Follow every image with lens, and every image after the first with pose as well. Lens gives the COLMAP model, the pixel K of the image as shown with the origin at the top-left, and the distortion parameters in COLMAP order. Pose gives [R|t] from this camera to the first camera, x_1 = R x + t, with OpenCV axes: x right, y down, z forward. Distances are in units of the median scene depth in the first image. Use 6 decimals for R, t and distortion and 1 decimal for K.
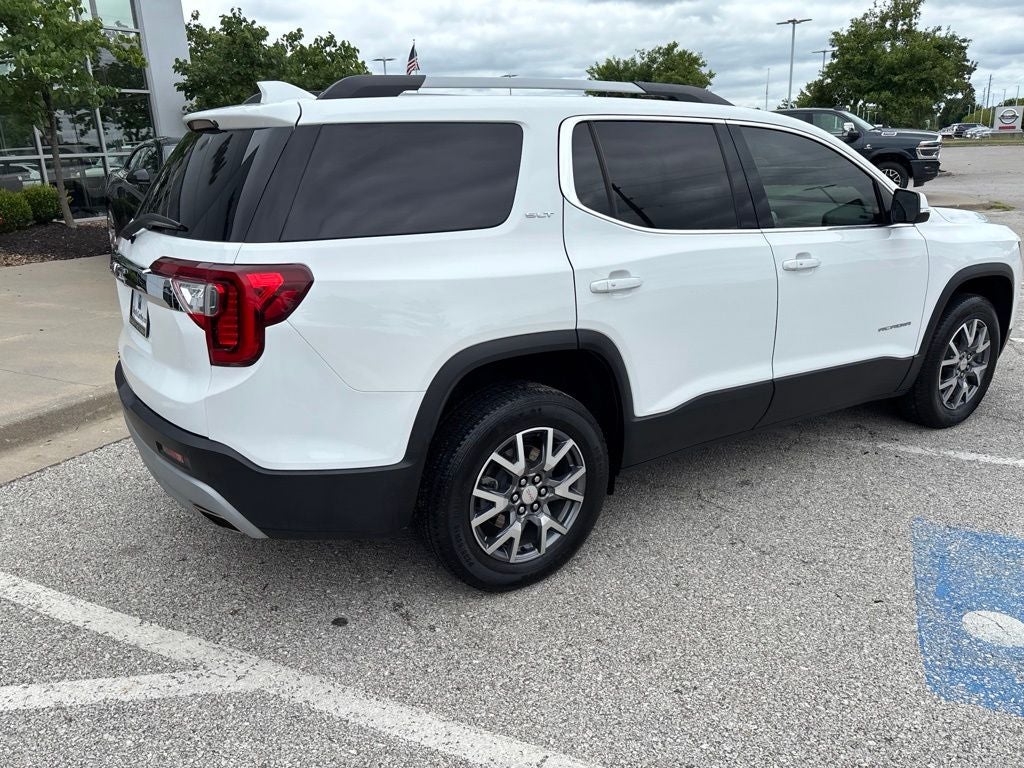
lens RADIAL K [[776.7, 0, 508.1], [0, 776.7, 380.4], [0, 0, 1]] dist [0.051831, -0.066392]
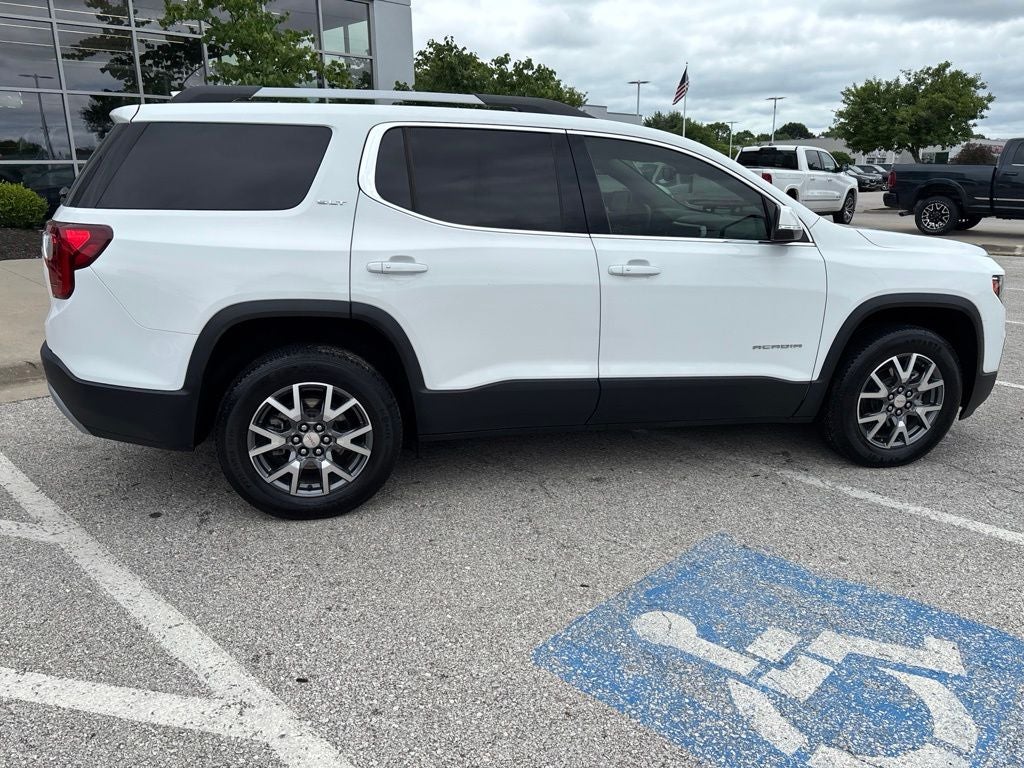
lens RADIAL K [[776.7, 0, 506.9], [0, 776.7, 383.5], [0, 0, 1]] dist [0.051831, -0.066392]
pose [[0.943195, 0.117215, -0.310875, 0.500130], [-0.124216, 0.992251, -0.002745, 0.021830], [0.308144, 0.041205, 0.950447, -0.025897]]
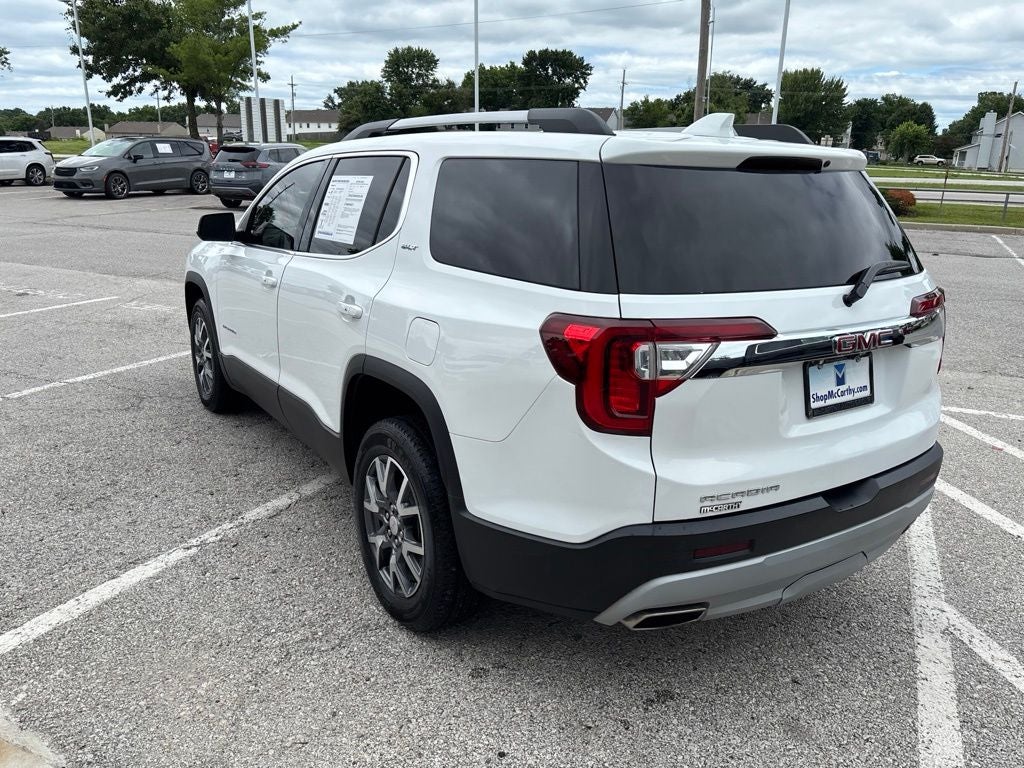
lens RADIAL K [[776.7, 0, 508.4], [0, 776.7, 378.9], [0, 0, 1]] dist [0.051831, -0.066392]
pose [[0.008538, -0.244958, 0.969496, -0.956079], [0.268895, 0.934383, 0.233718, -0.287872], [-0.963132, 0.258698, 0.073845, 0.962532]]
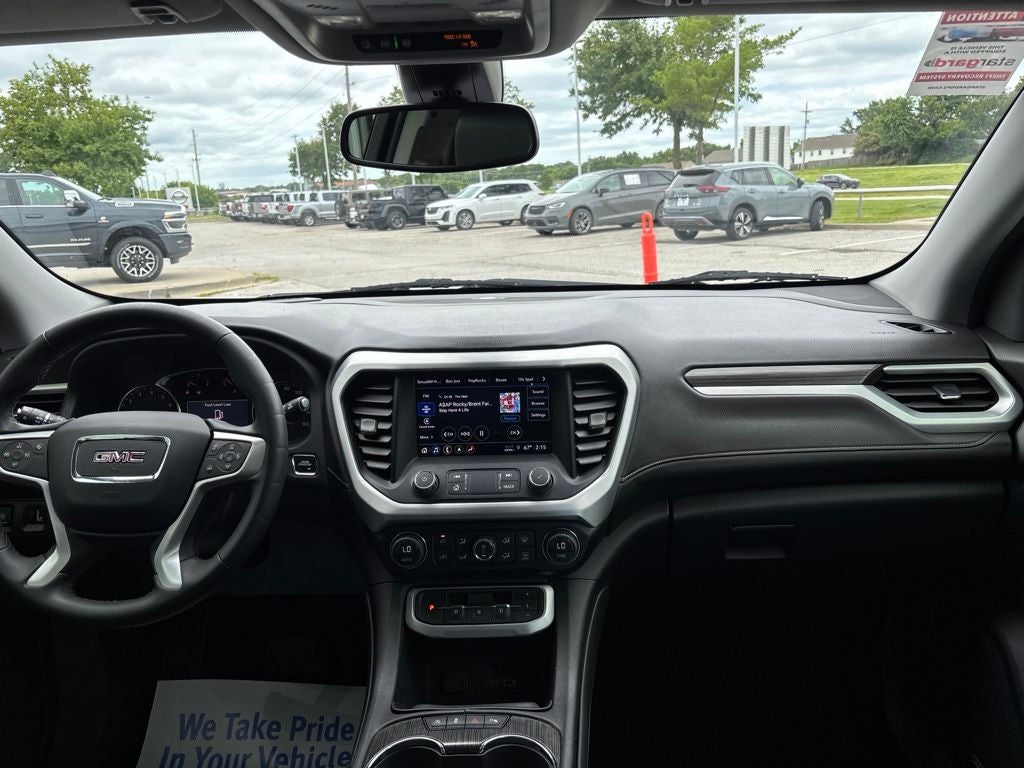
lens RADIAL K [[776.7, 0, 520.8], [0, 776.7, 376.1], [0, 0, 1]] dist [0.051831, -0.066392]
pose [[0.571382, -0.180581, 0.800570, 0.140827], [0.262089, 0.964561, 0.030513, -0.256926], [-0.777709, 0.192386, 0.598461, 1.009817]]
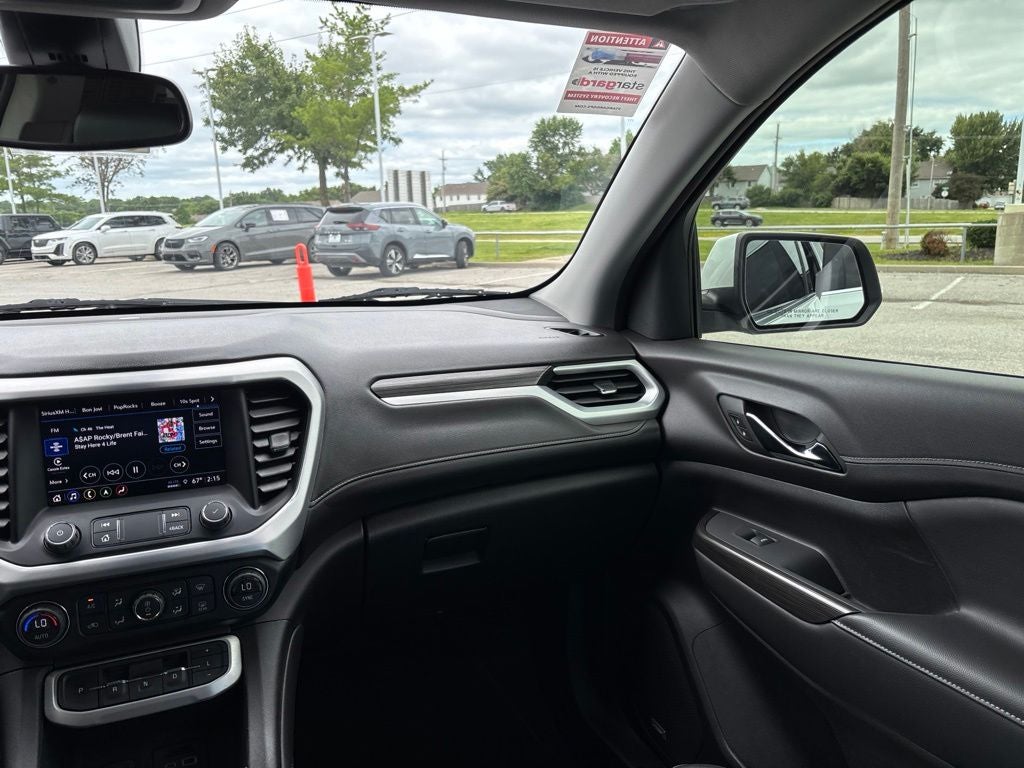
lens RADIAL K [[776.7, 0, 522.1], [0, 776.7, 376.6], [0, 0, 1]] dist [0.051831, -0.066392]
pose [[0.173483, -0.164518, 0.970998, 0.148876], [0.297527, 0.948634, 0.107571, -0.249433], [-0.938819, 0.270236, 0.213521, 1.025199]]
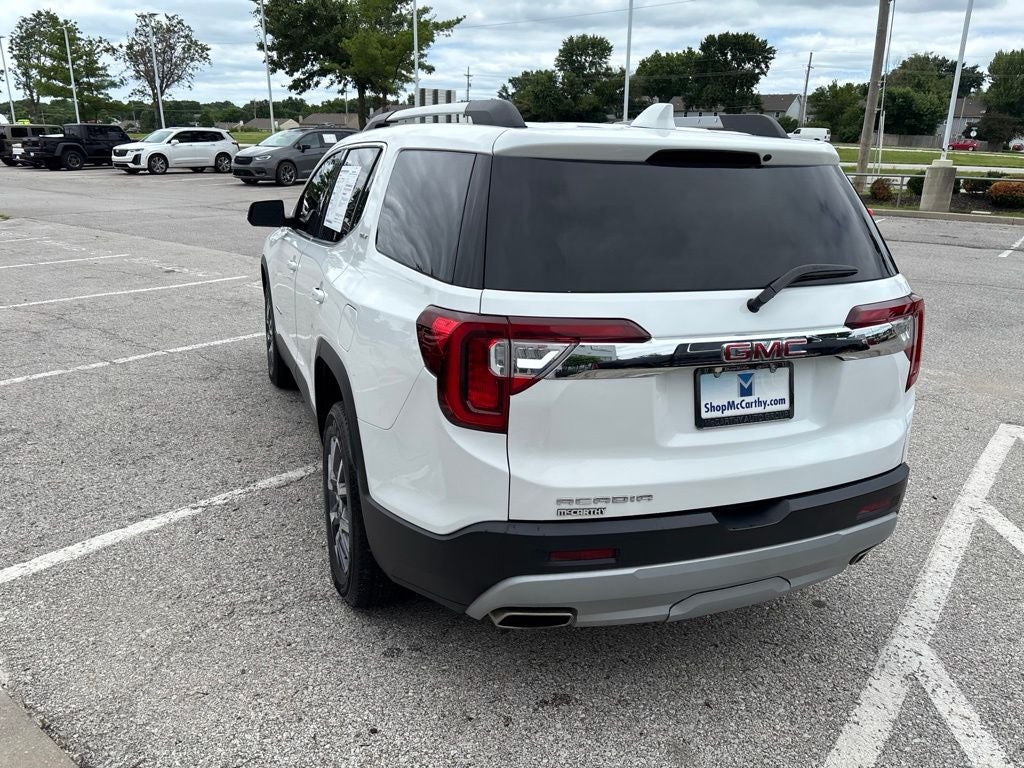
lens RADIAL K [[776.7, 0, 507.9], [0, 776.7, 386.8], [0, 0, 1]] dist [0.051831, -0.066392]
pose [[0.217456, -0.258553, 0.941203, -0.934590], [0.254952, 0.945848, 0.200925, -0.235506], [-0.942185, 0.196269, 0.271599, 0.765532]]
